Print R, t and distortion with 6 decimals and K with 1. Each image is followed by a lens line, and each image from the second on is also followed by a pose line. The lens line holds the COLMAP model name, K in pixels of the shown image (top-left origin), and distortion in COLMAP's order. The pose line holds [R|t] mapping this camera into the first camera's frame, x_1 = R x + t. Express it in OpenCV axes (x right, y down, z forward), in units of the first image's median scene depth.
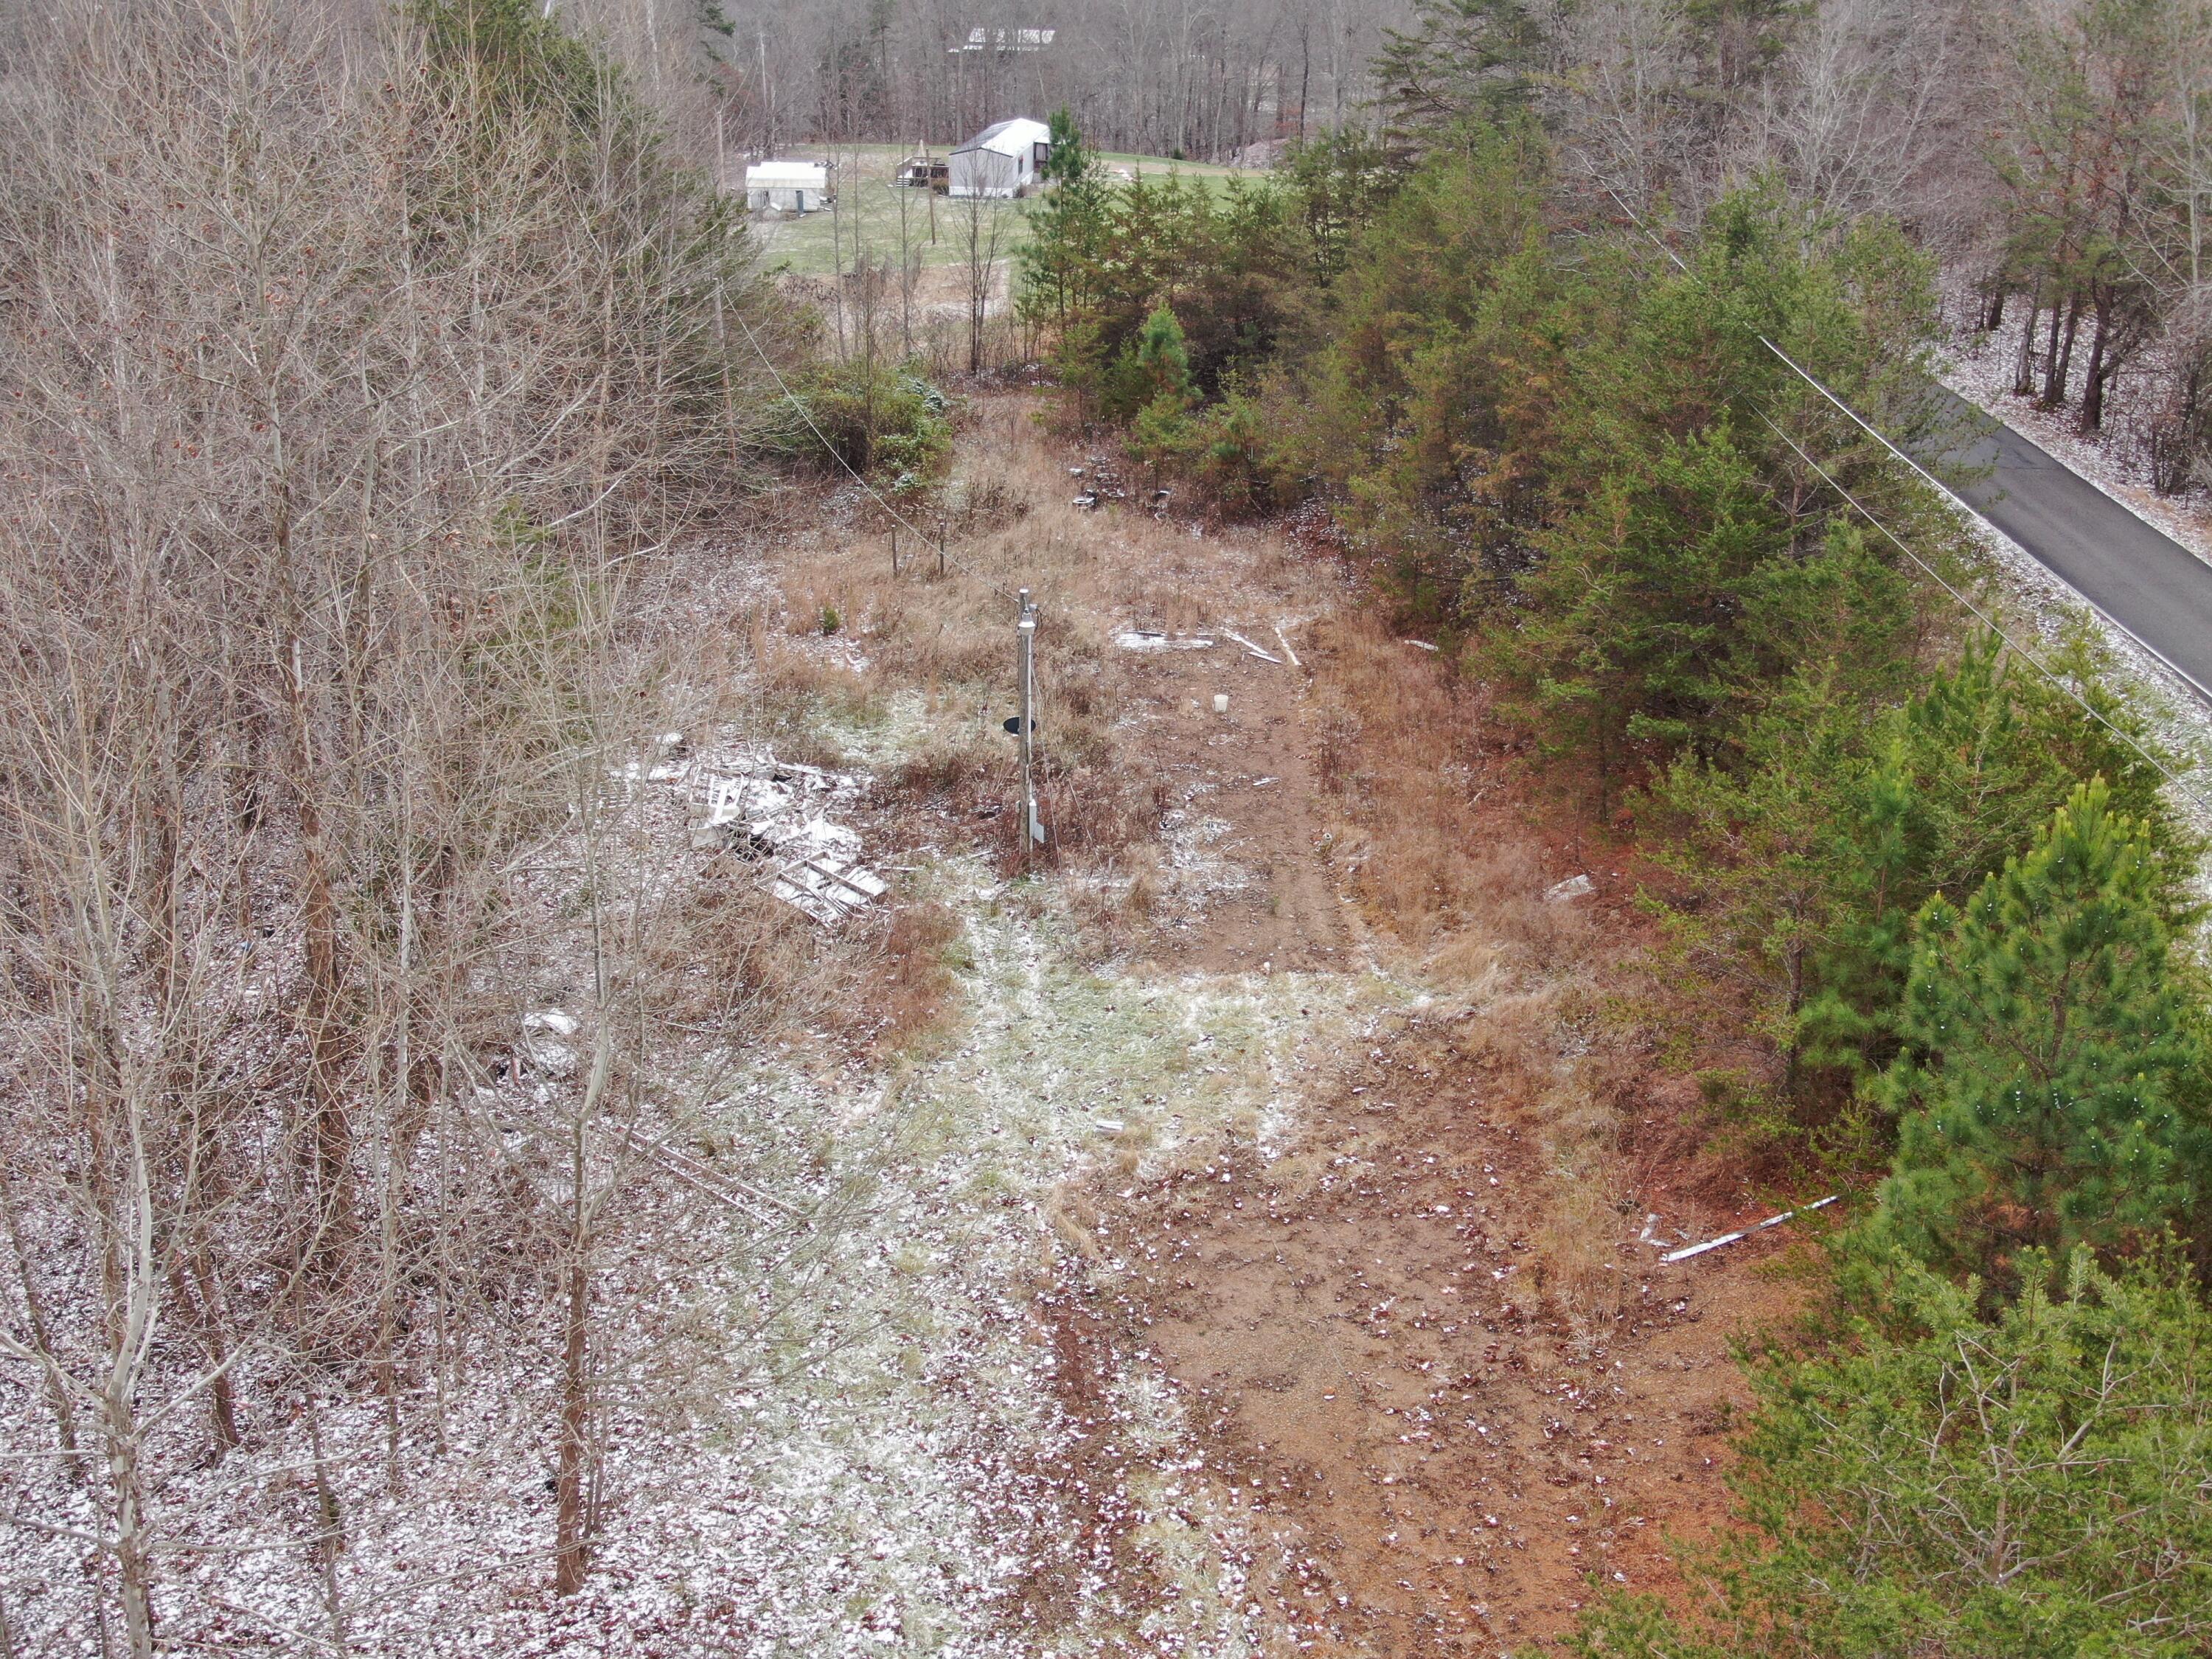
lens RADIAL K [[2579.5, 0, 1106.0], [0, 2579.5, 829.5], [0, 0, 1]] dist [0.150451, -0.550178]
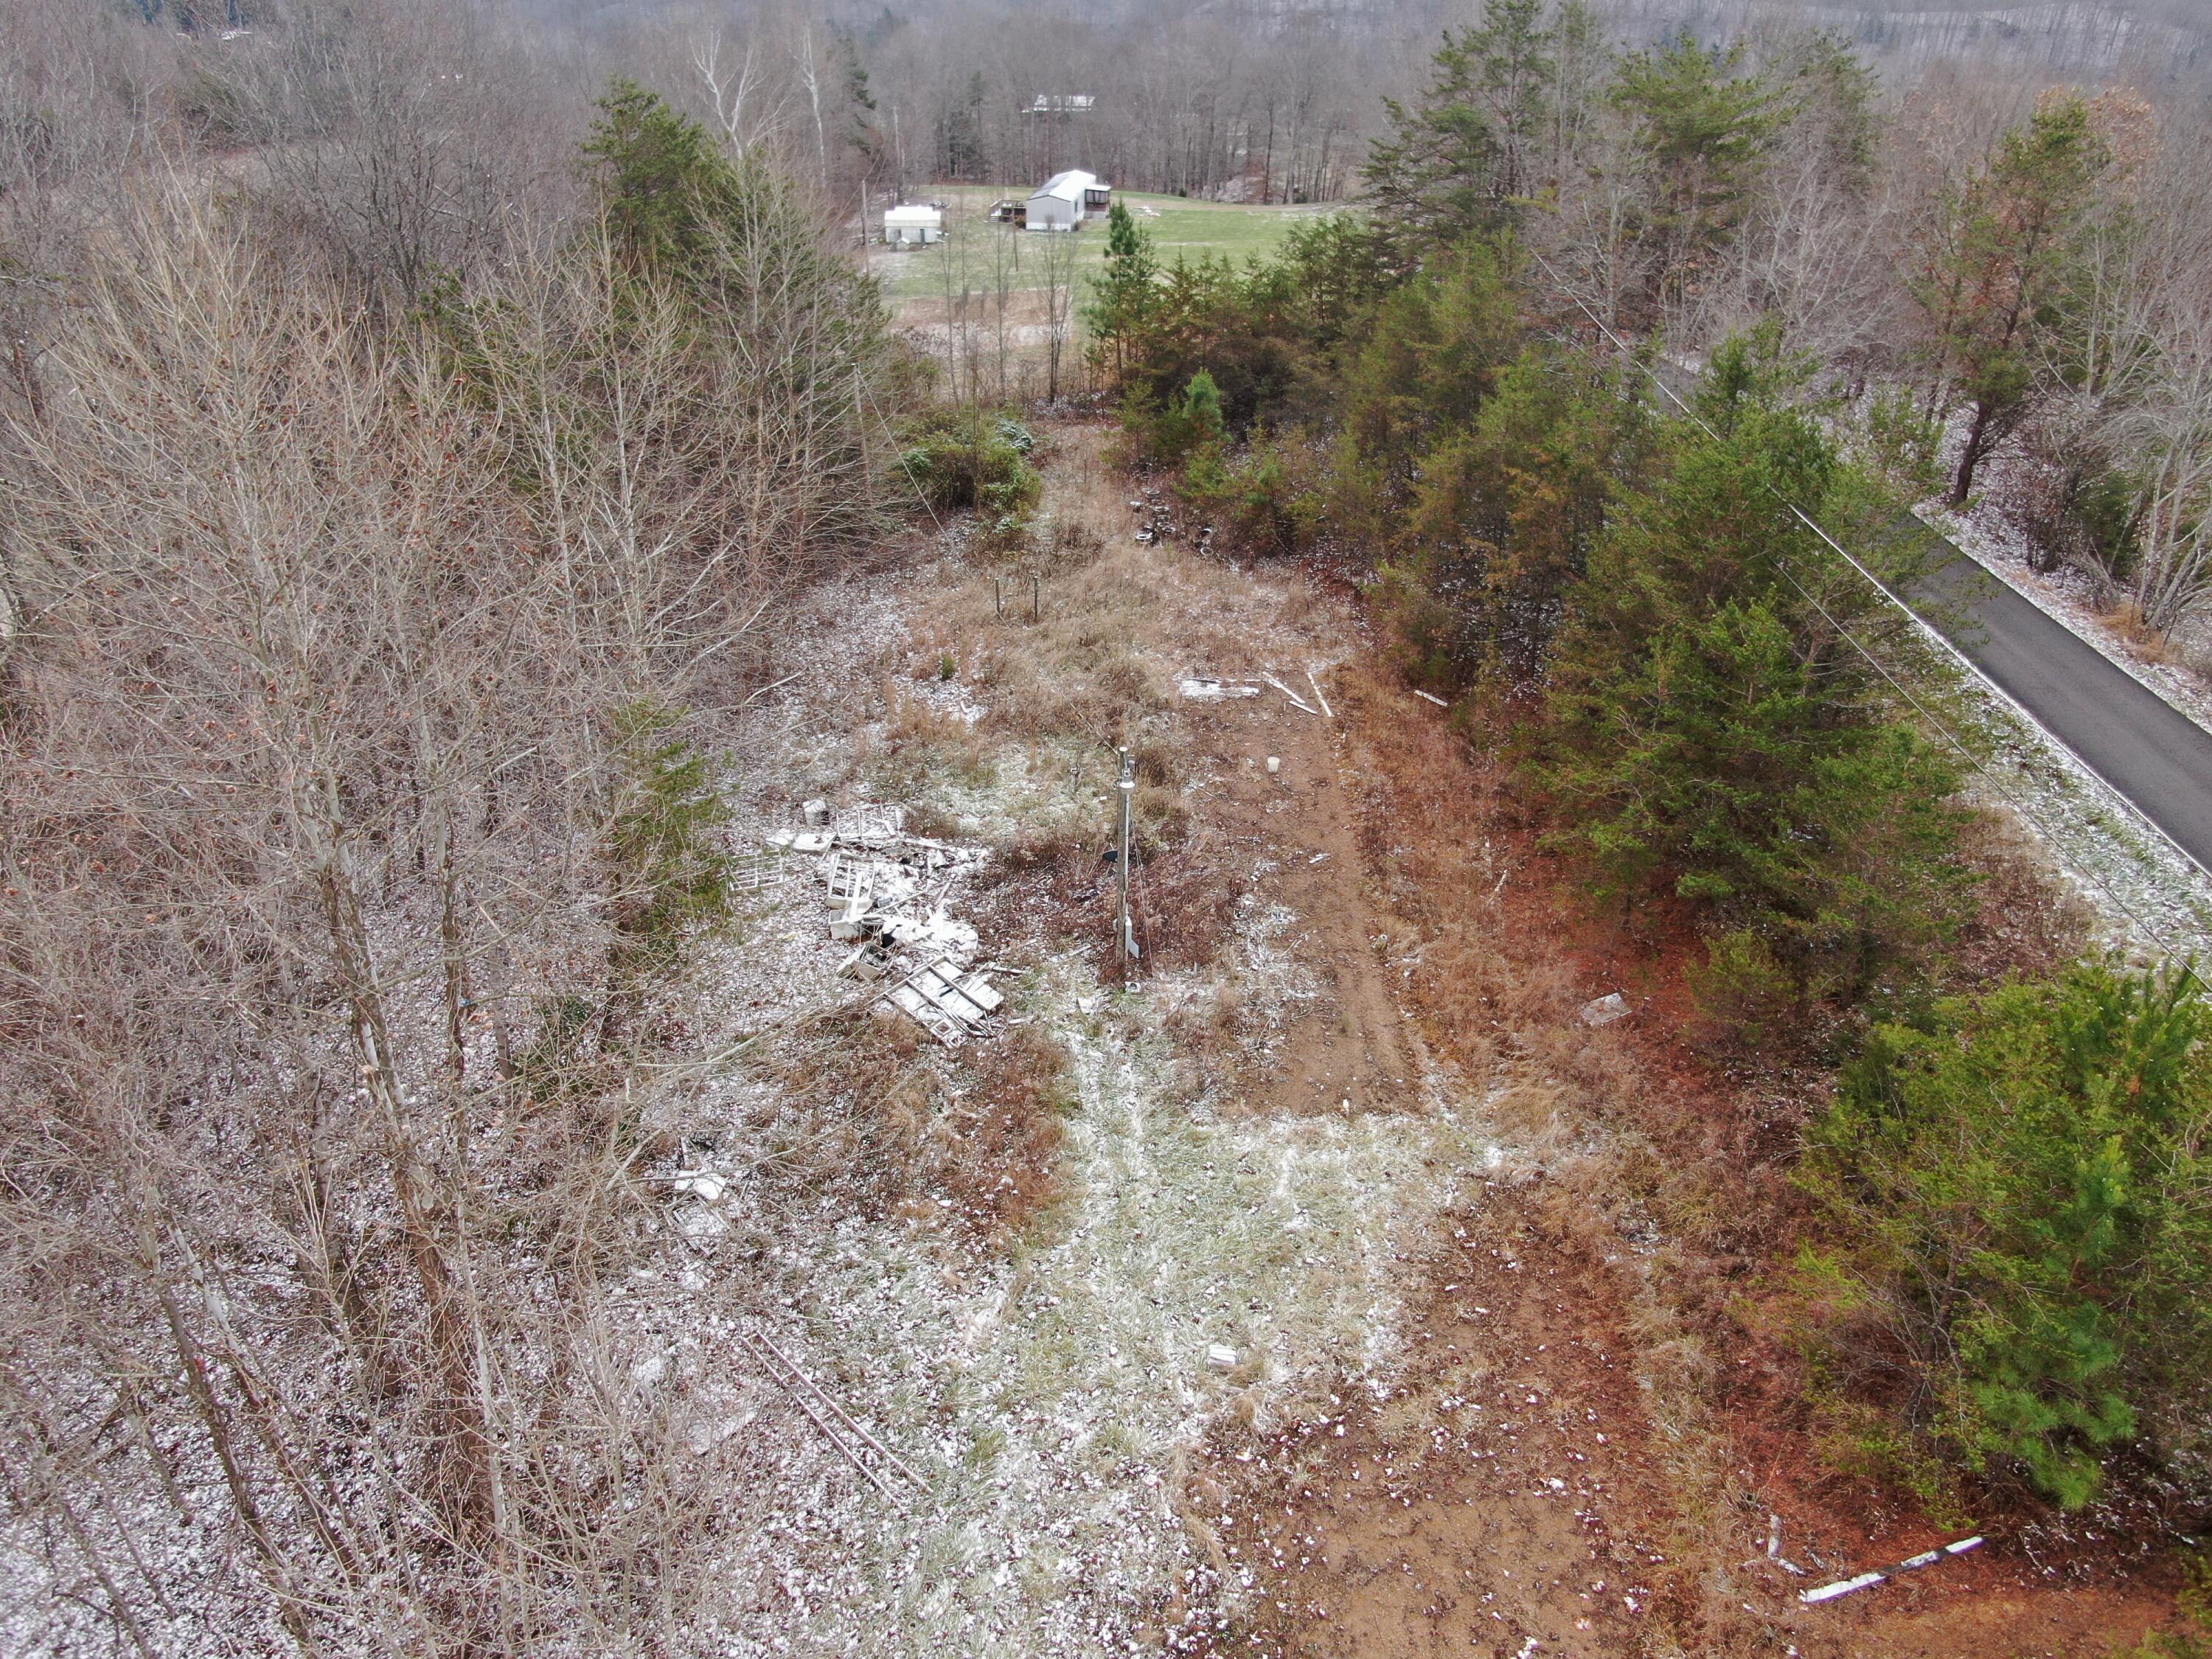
lens RADIAL K [[1584.1, 0, 1106.0], [0, 1584.1, 829.5], [0, 0, 1]] dist [-0.014493, 0.001186]
pose [[0.999964, 0.000052, -0.008520, -0.029905], [0.001182, 0.989475, 0.144700, -0.139472], [0.008438, -0.144705, 0.989439, 0.295571]]
